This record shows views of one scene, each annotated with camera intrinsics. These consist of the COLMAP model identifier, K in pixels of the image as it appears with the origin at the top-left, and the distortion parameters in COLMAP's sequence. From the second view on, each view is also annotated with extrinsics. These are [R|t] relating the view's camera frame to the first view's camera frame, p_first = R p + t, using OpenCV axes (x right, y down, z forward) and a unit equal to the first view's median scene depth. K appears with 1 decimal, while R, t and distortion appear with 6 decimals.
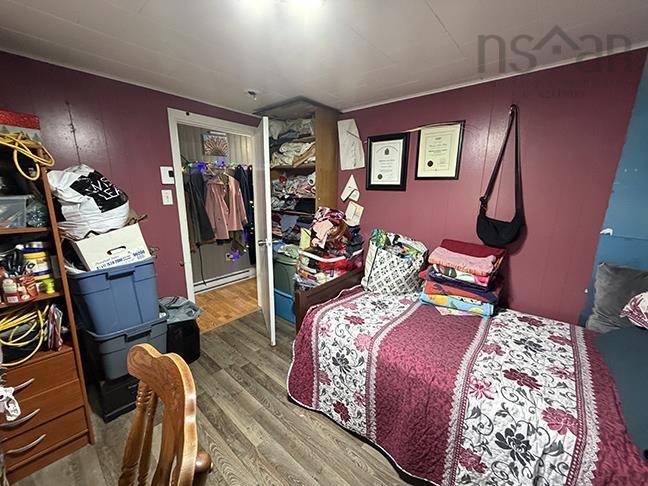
lens RADIAL K [[260.0, 0, 324.0], [0, 260.0, 243.0], [0, 0, 1]] dist [0.000953, 0.000052]
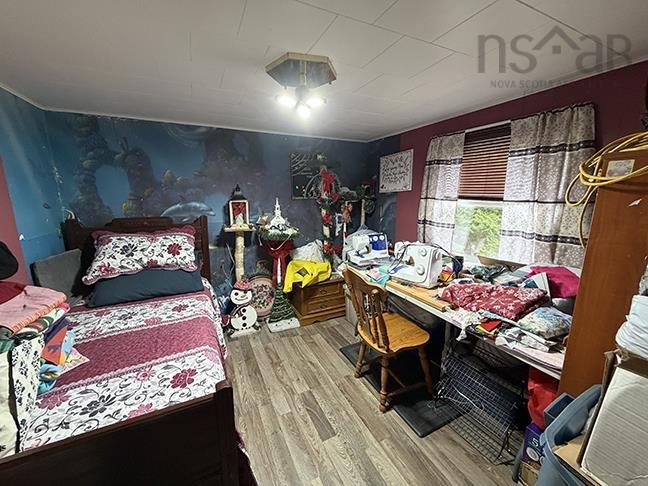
lens RADIAL K [[260.0, 0, 324.0], [0, 260.0, 243.0], [0, 0, 1]] dist [0.000953, 0.000052]
pose [[-0.922423, -0.084004, 0.376935, -0.568362], [0.075164, 0.918336, 0.388599, -0.367758], [-0.378797, 0.386784, -0.840780, 1.473907]]
